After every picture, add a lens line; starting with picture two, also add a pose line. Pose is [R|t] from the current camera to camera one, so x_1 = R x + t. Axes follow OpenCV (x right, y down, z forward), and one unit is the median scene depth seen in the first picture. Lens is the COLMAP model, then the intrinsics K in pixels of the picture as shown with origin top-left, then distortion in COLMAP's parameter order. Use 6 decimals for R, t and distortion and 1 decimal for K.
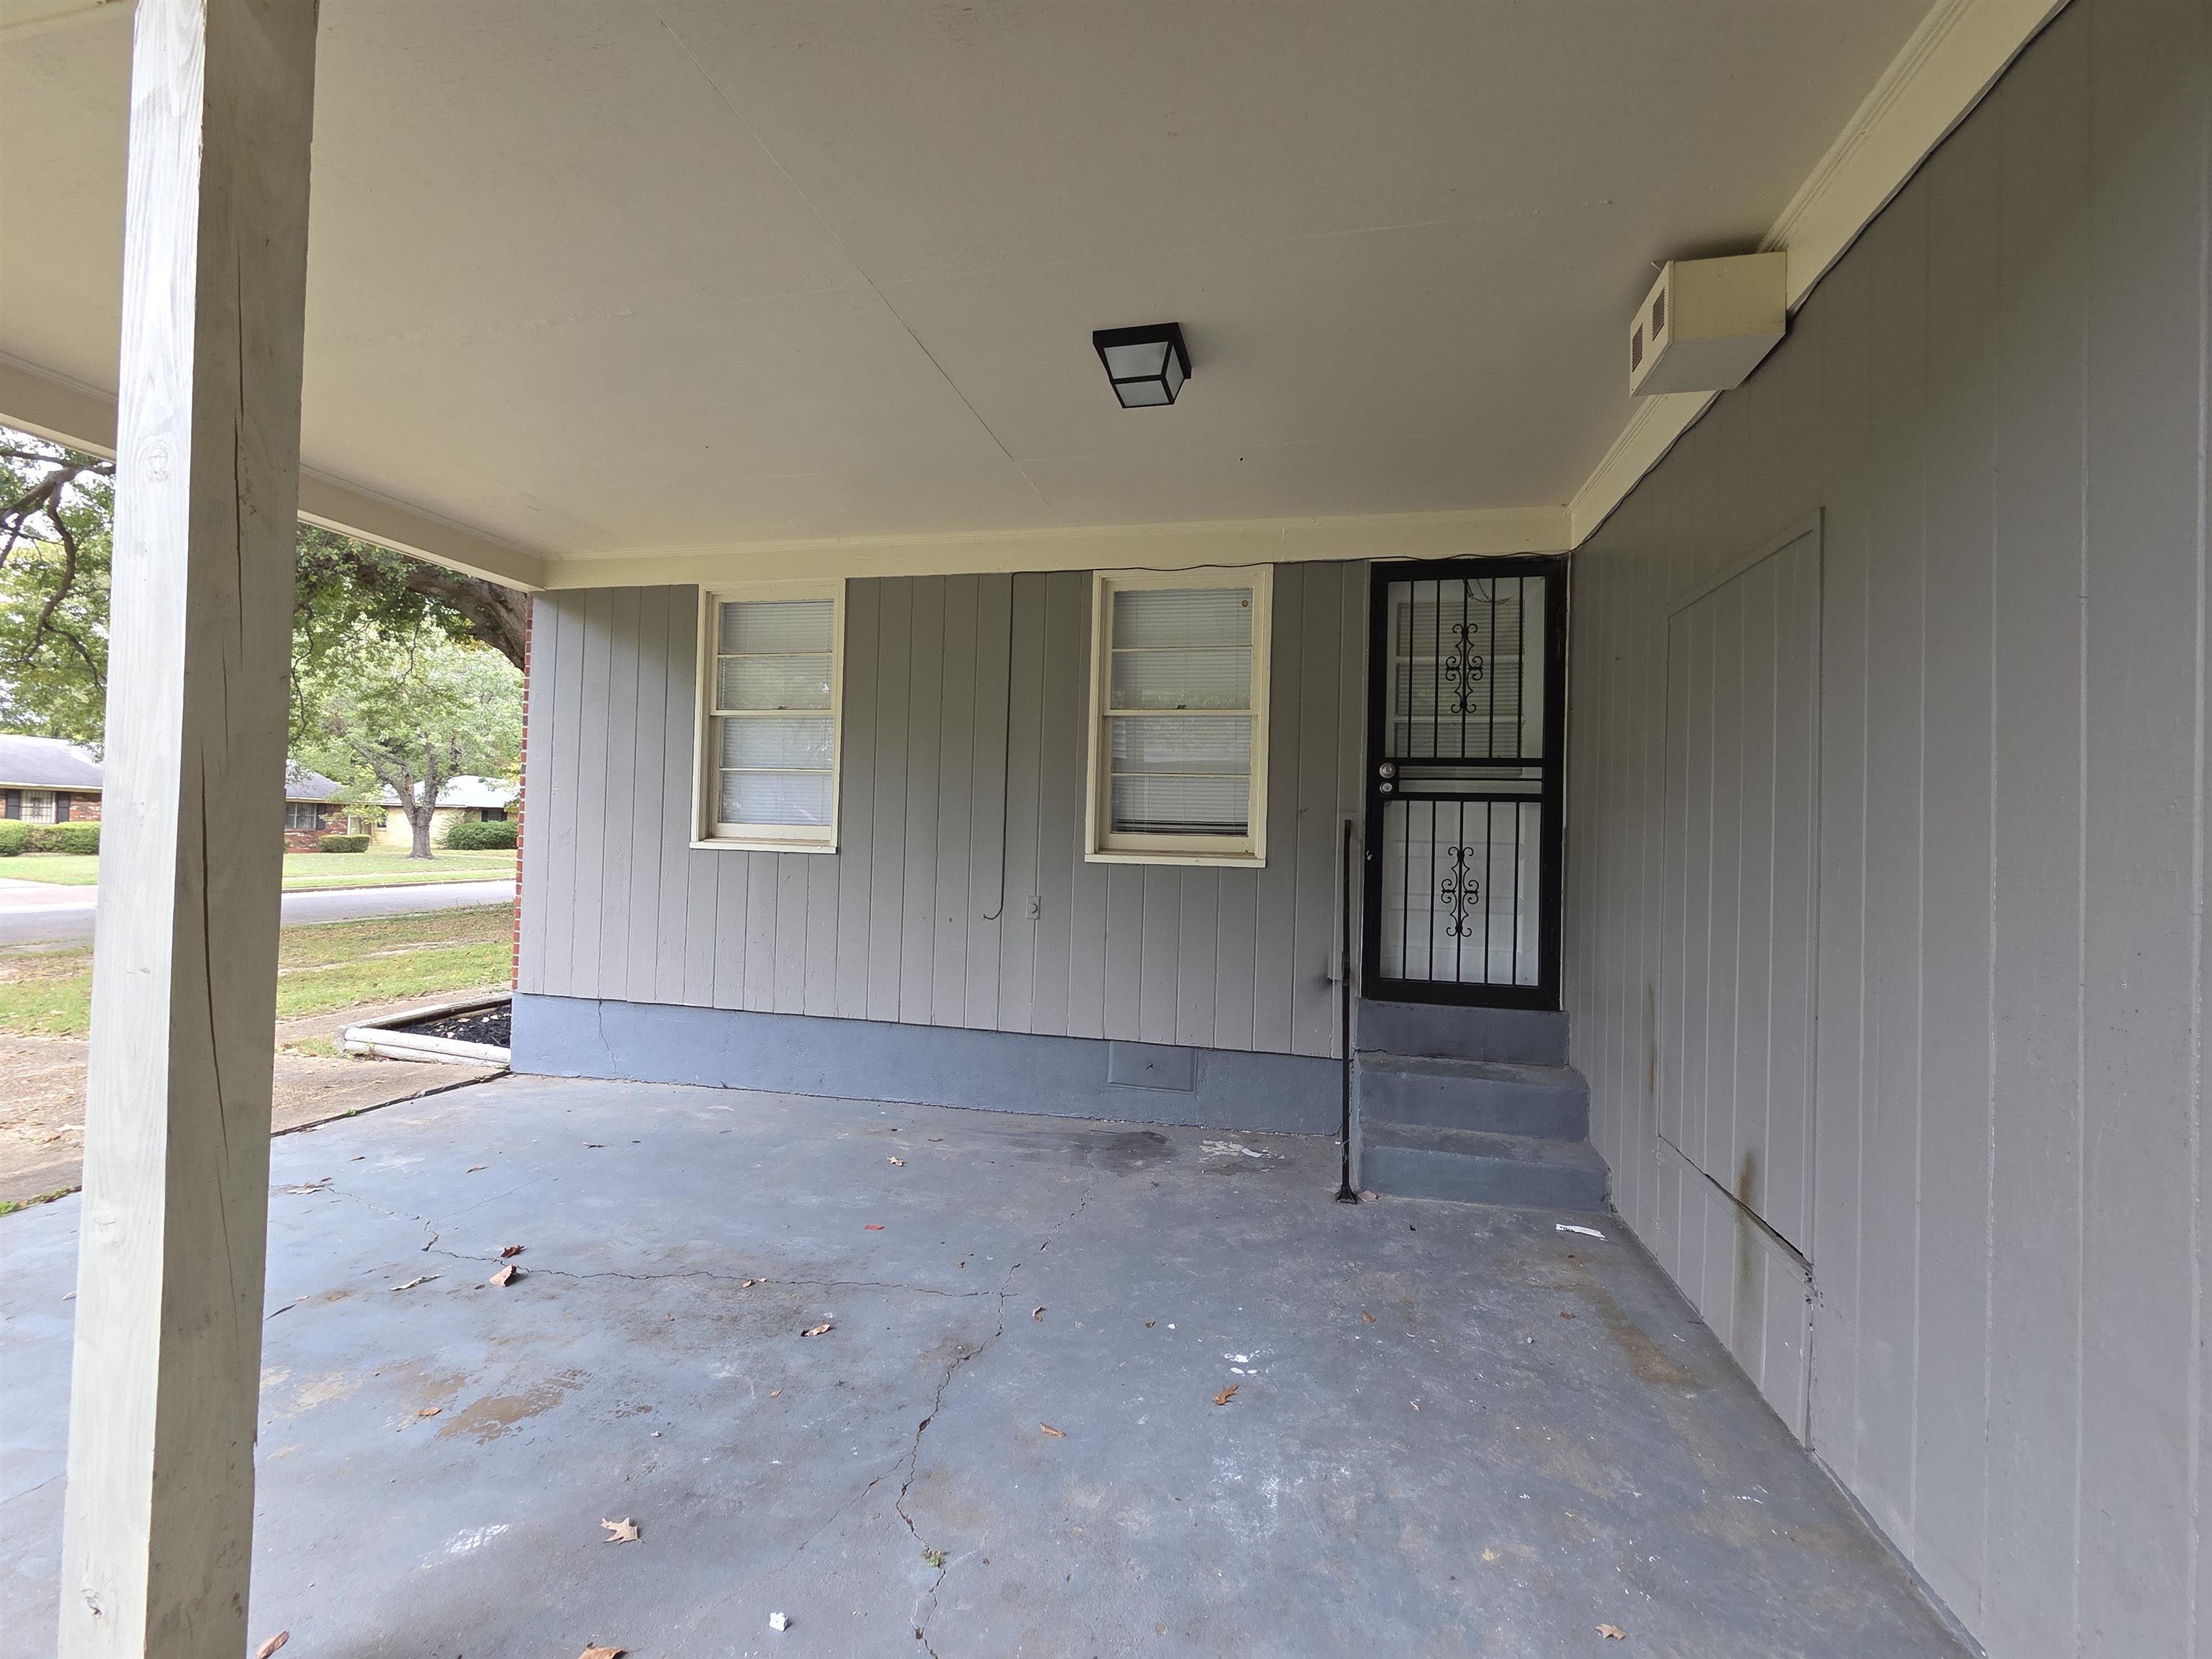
lens RADIAL K [[877.1, 0, 1107.0], [0, 877.1, 833.5], [0, 0, 1]] dist [0.002741, 0.000215]
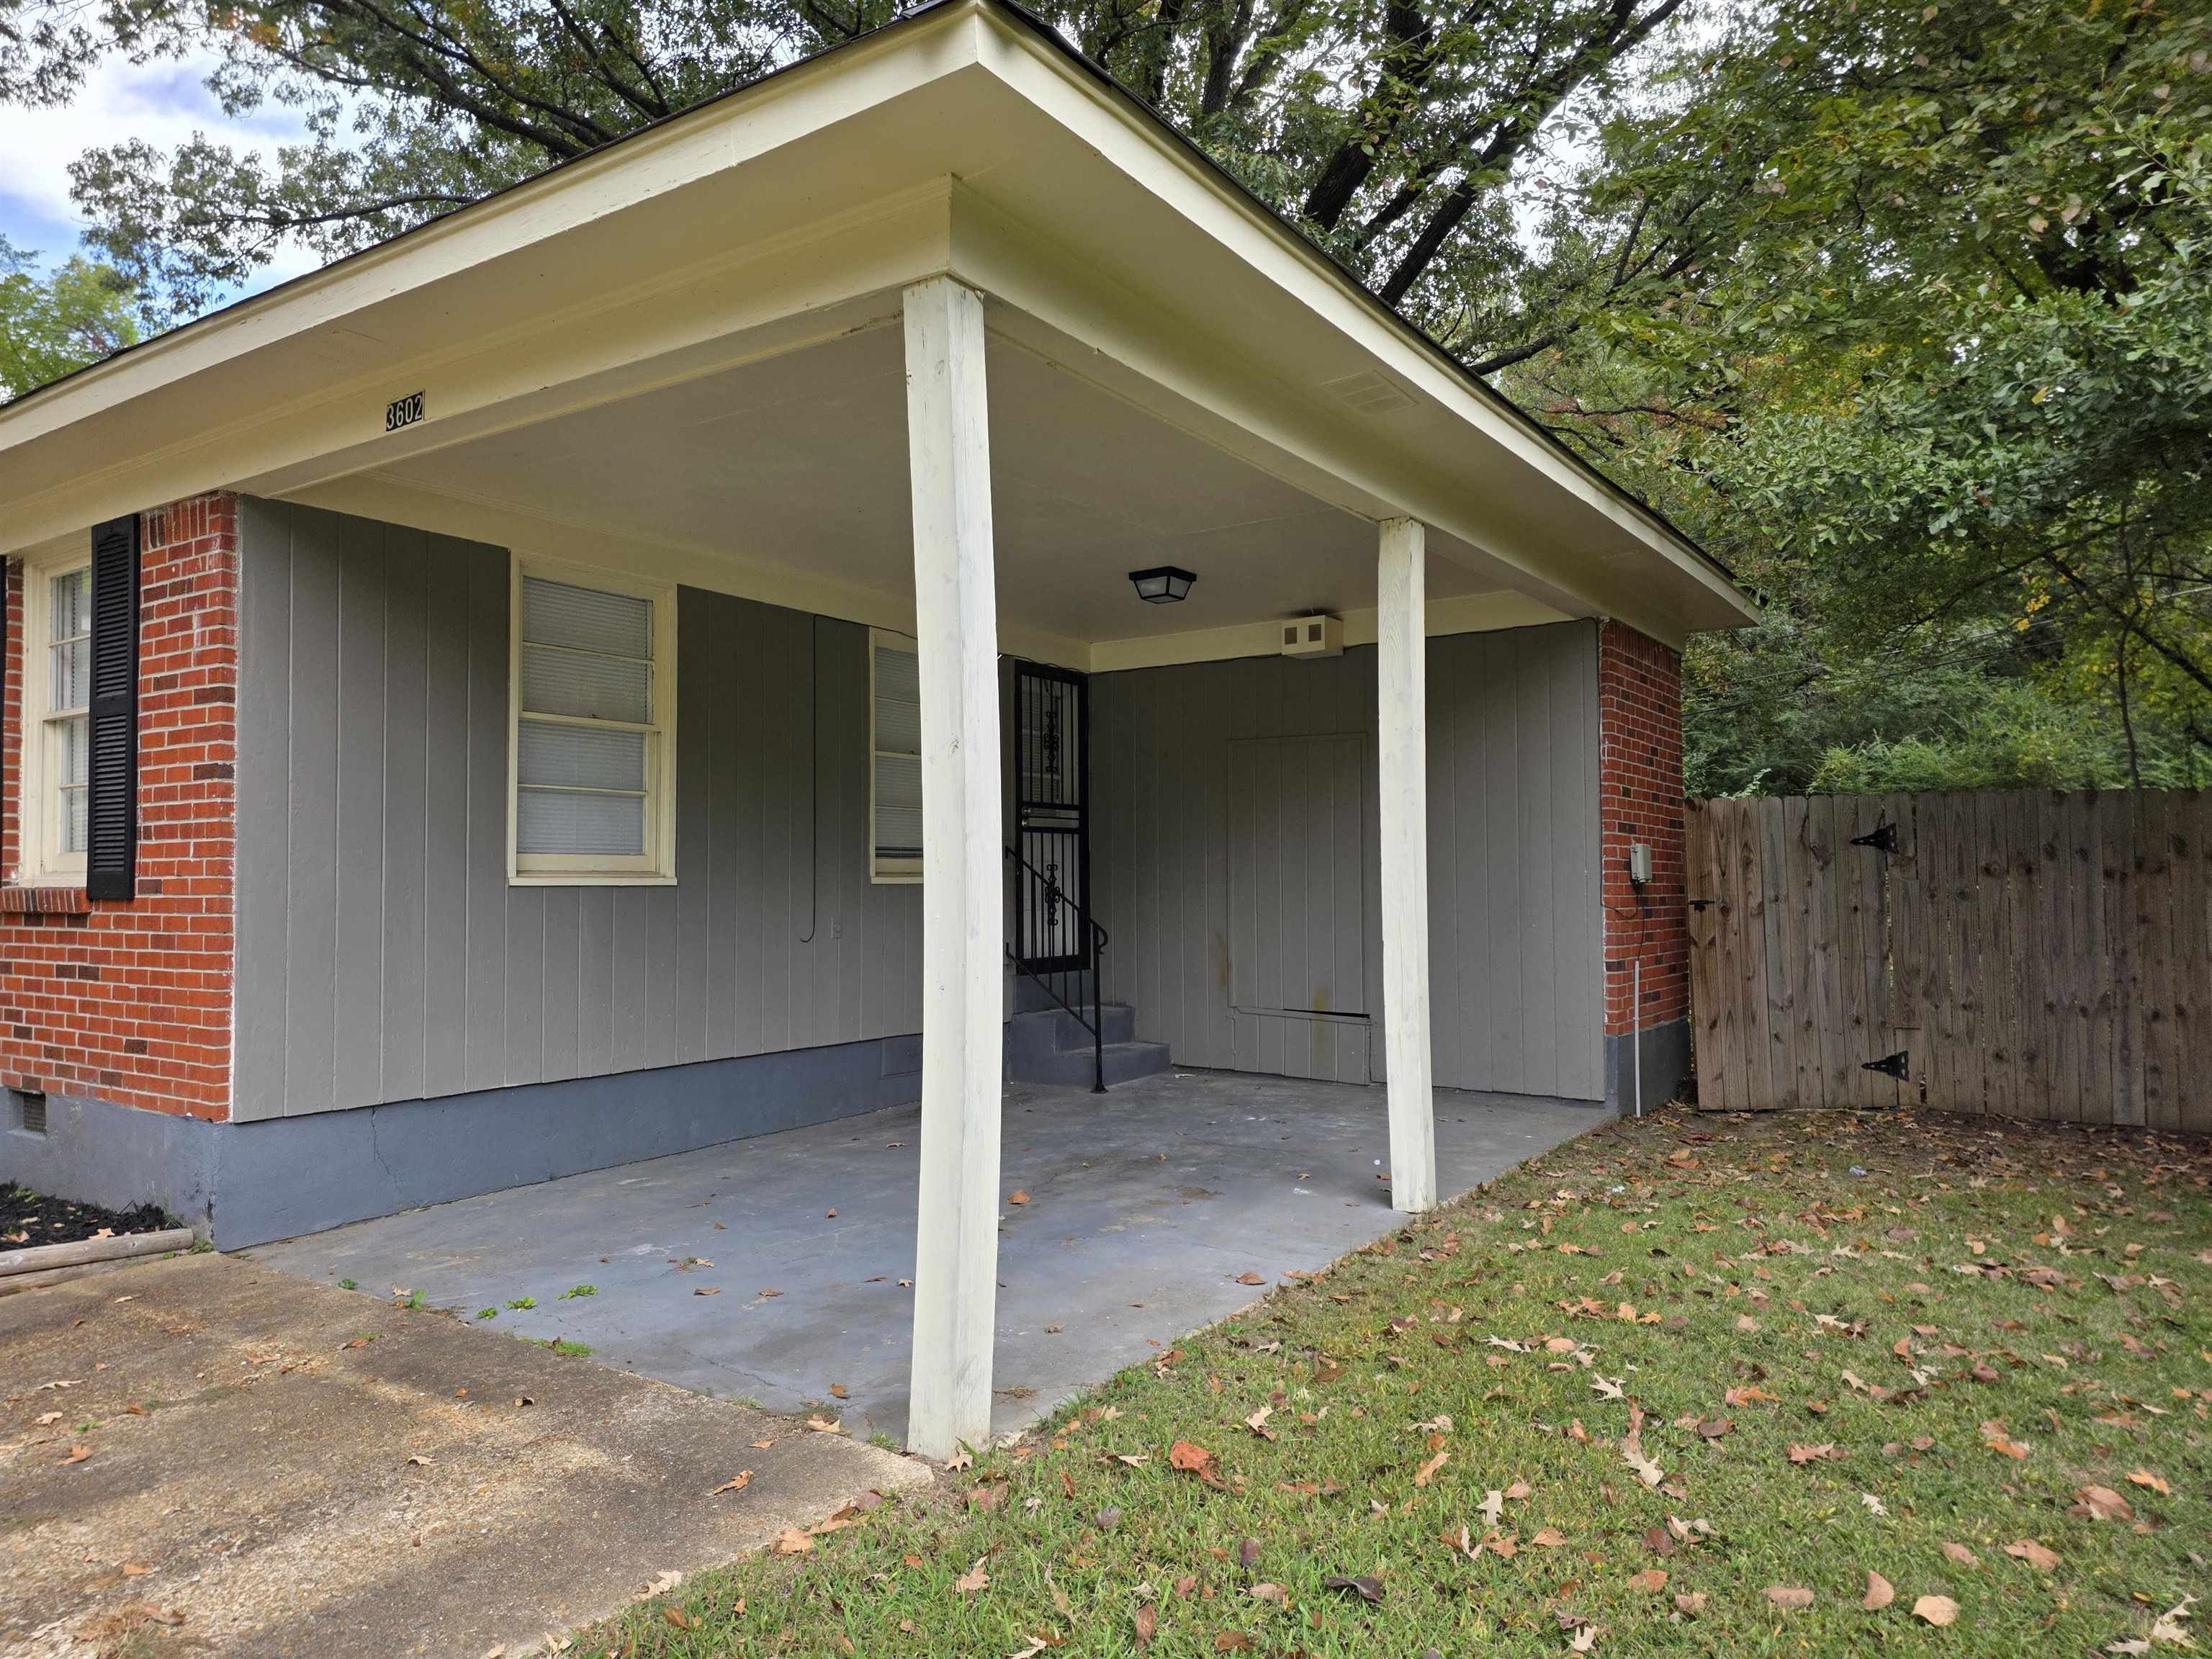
lens RADIAL K [[1489.8, 0, 1106.3], [0, 1489.8, 829.5], [0, 0, 1]] dist [0.004358, -0.002063]
pose [[0.351333, 0.000285, 0.936250, -1.874642], [-0.007637, 0.999968, 0.002562, -0.049523], [-0.936219, -0.008050, 0.351324, 0.046112]]
